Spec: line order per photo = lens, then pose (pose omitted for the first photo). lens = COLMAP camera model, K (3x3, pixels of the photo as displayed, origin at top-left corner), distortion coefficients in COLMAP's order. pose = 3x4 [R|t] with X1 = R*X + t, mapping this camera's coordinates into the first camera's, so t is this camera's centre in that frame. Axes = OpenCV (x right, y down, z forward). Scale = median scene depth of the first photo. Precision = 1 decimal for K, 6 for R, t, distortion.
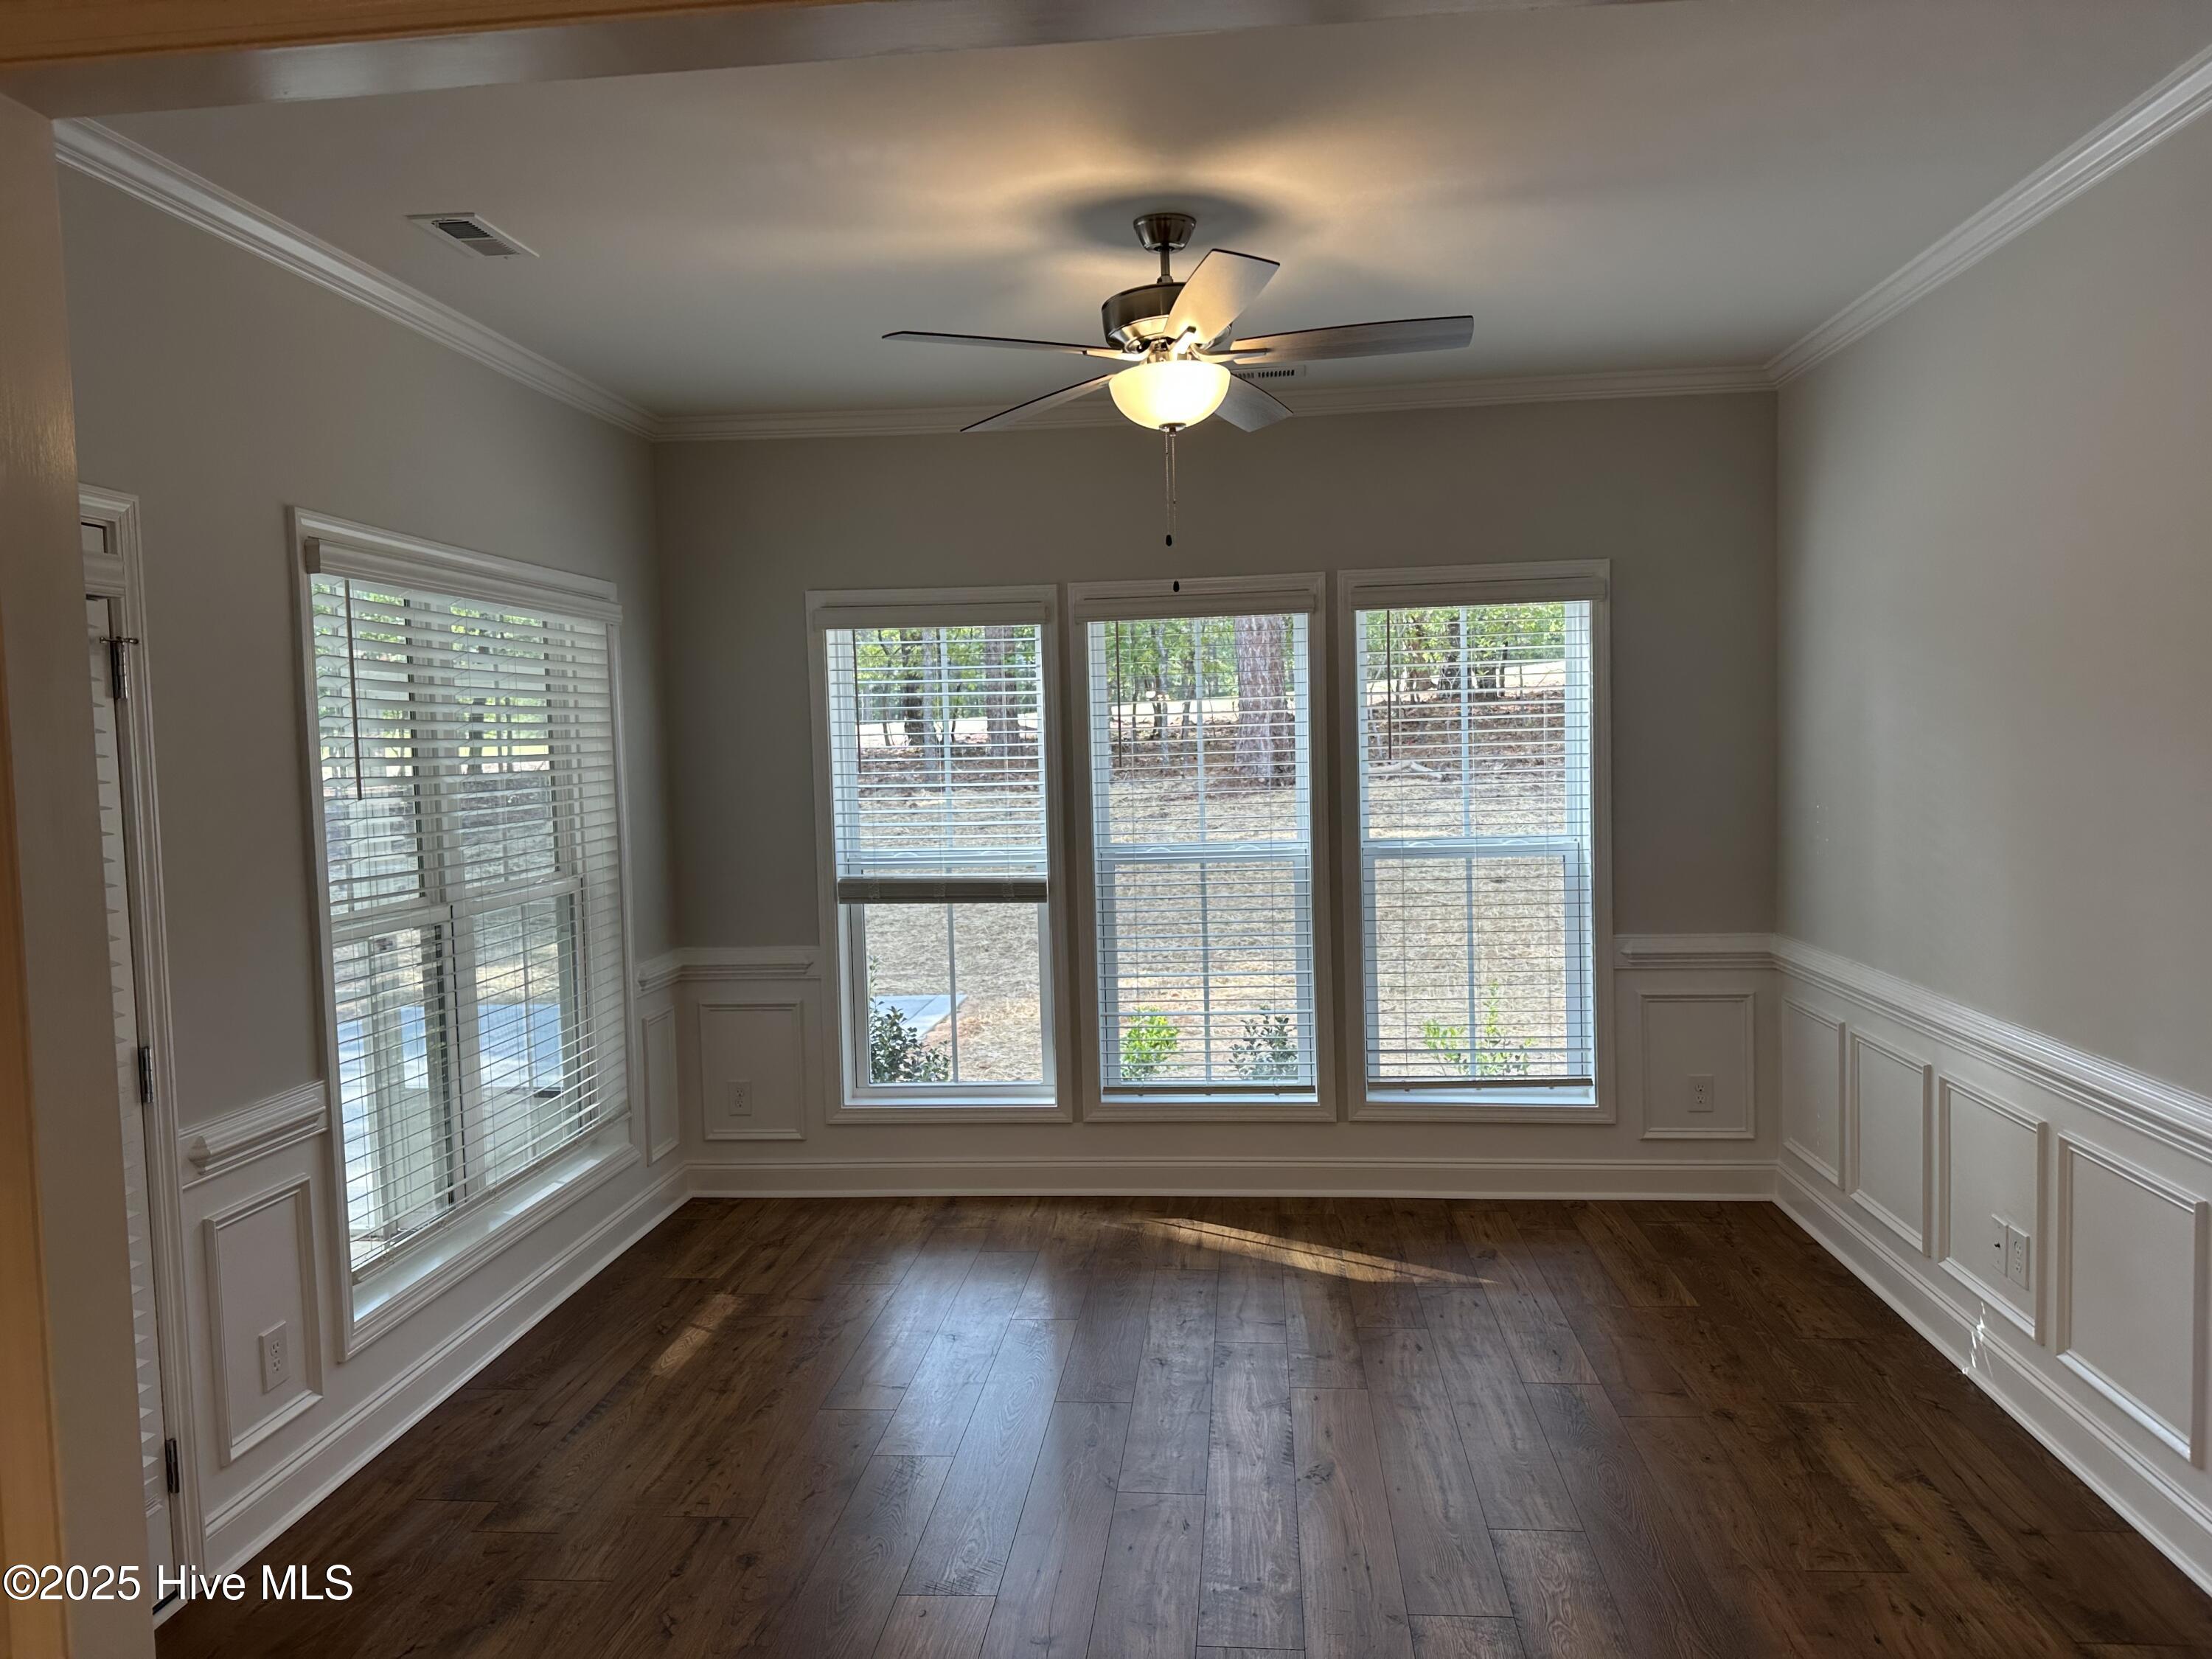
lens RADIAL K [[1569.3, 0, 1116.7], [0, 1569.3, 832.1], [0, 0, 1]] dist [0.092443, -0.032724]
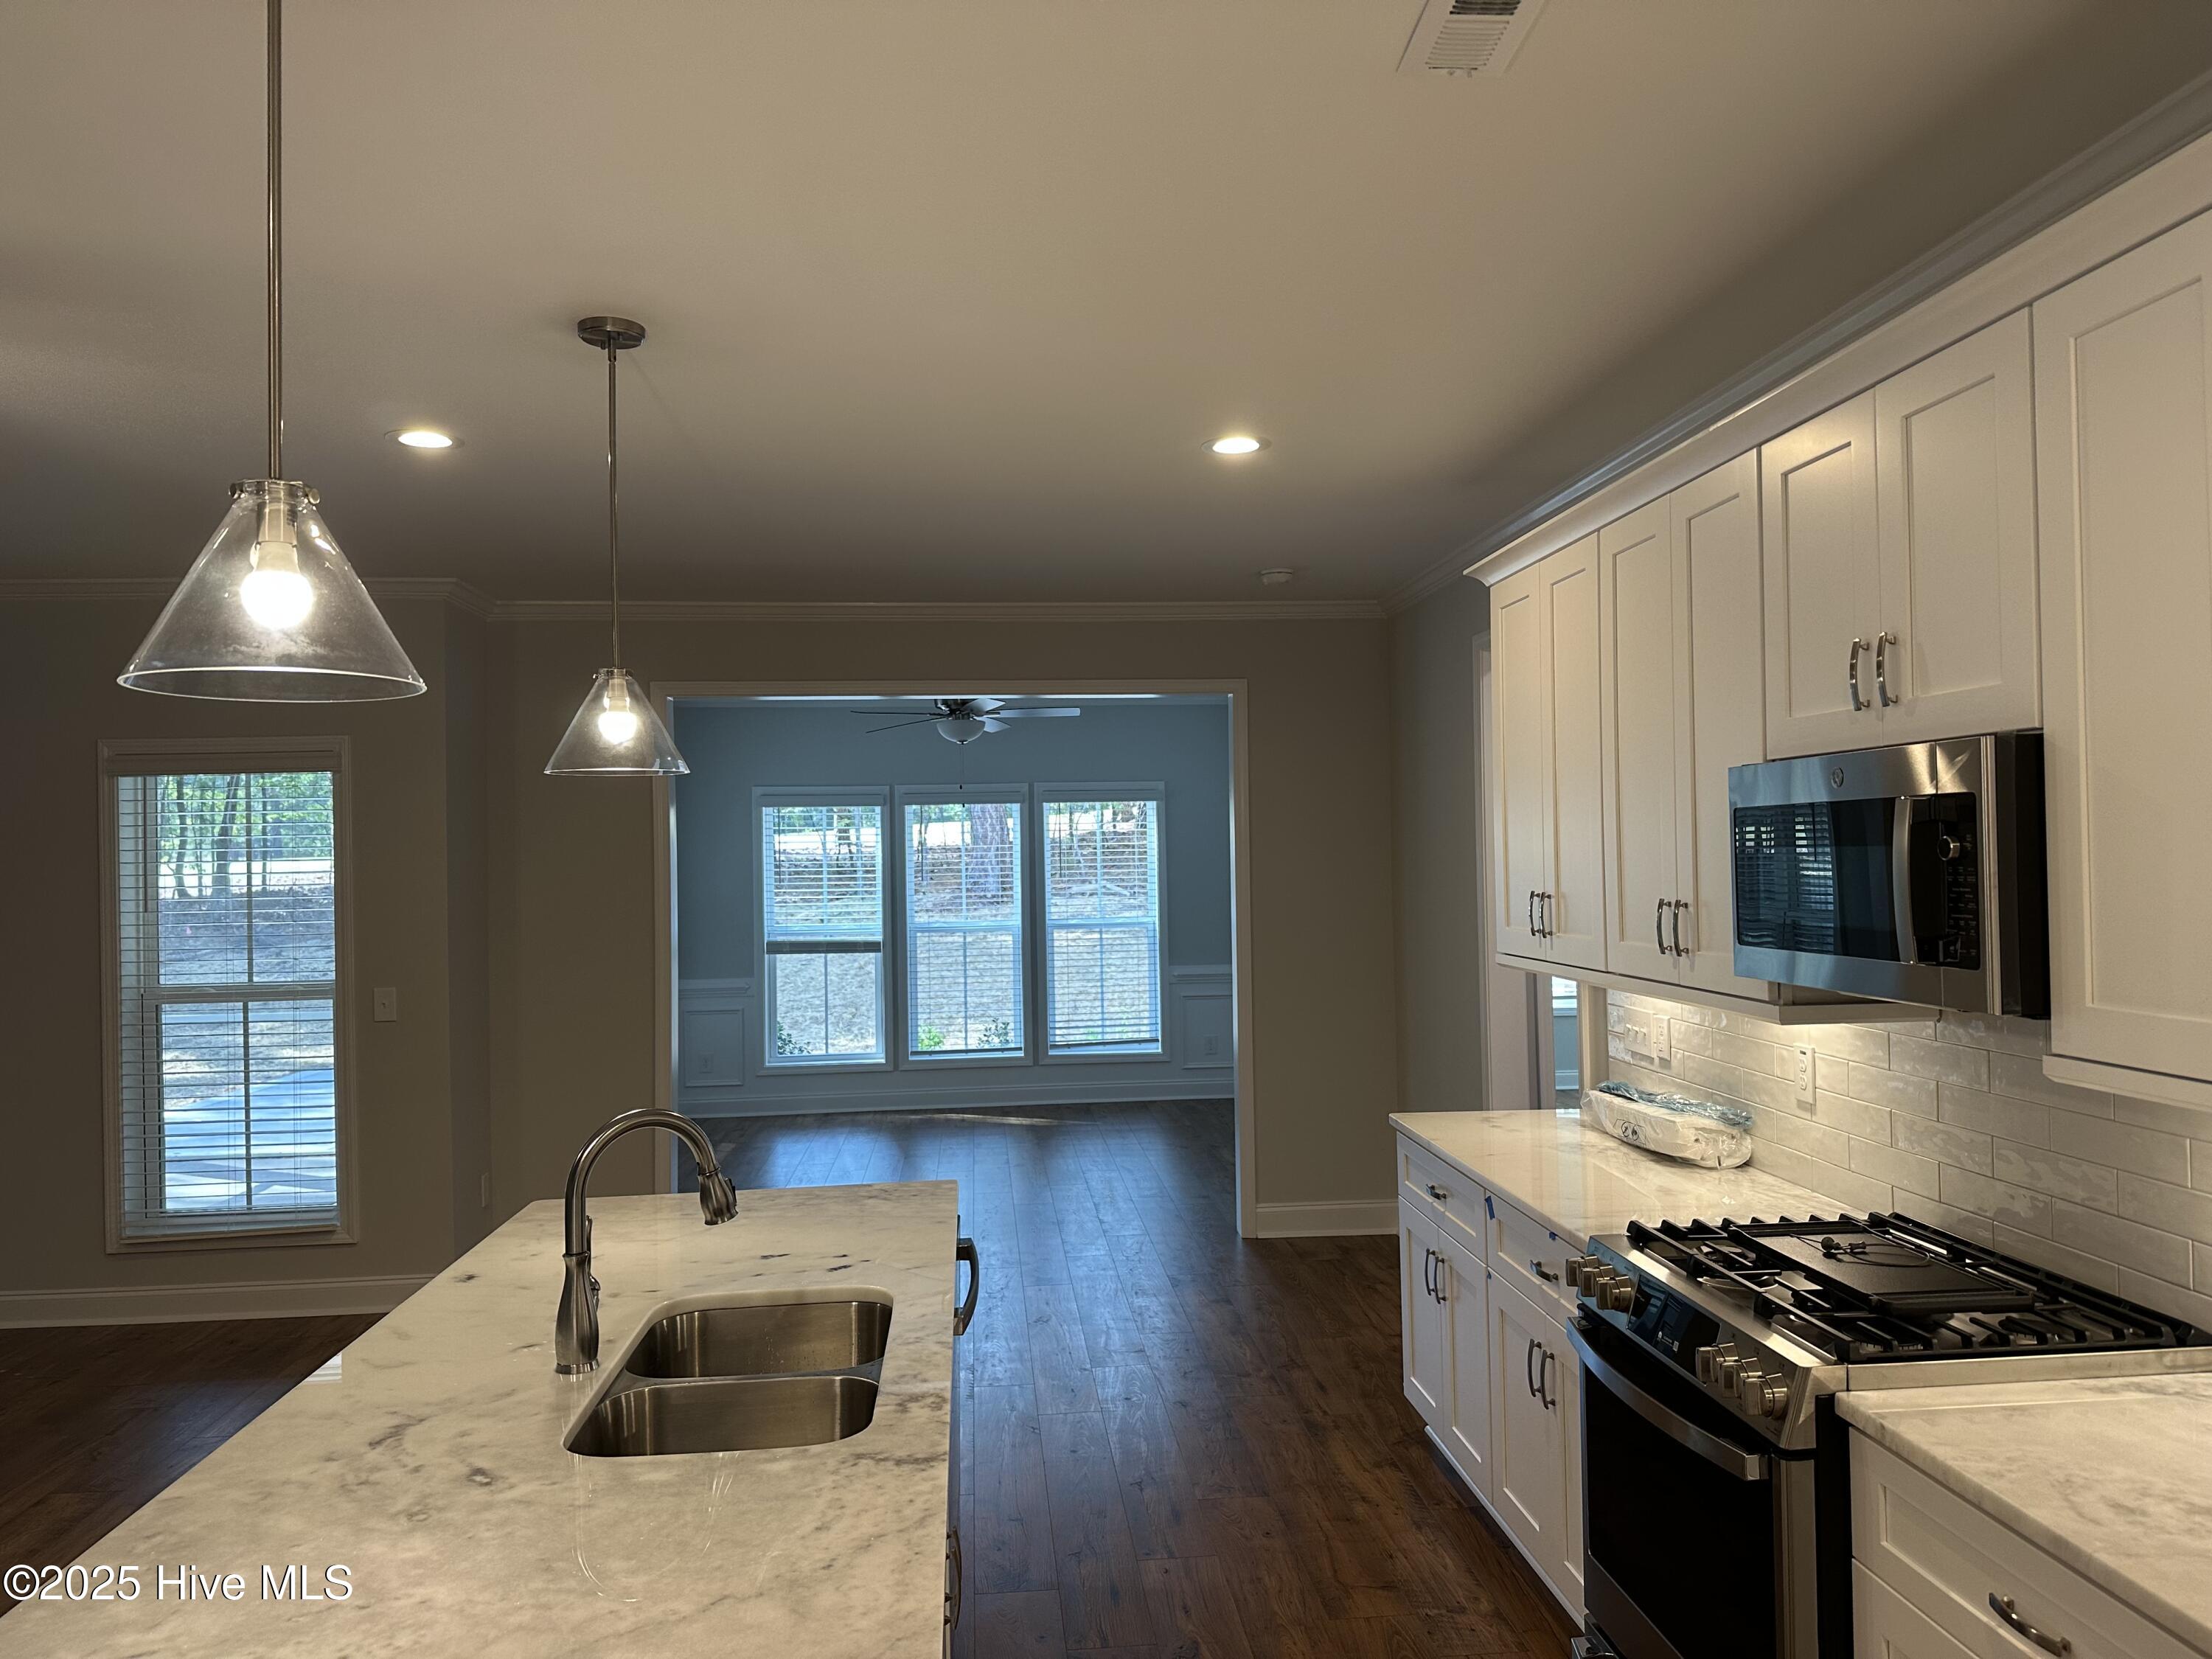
lens RADIAL K [[1569.3, 0, 1120.4], [0, 1569.3, 831.3], [0, 0, 1]] dist [0.092443, -0.032724]
pose [[0.983957, 0.012000, 0.178000, -0.099980], [0.002128, 0.996875, -0.078969, 0.049353], [-0.178391, 0.078081, 0.980857, -0.916354]]
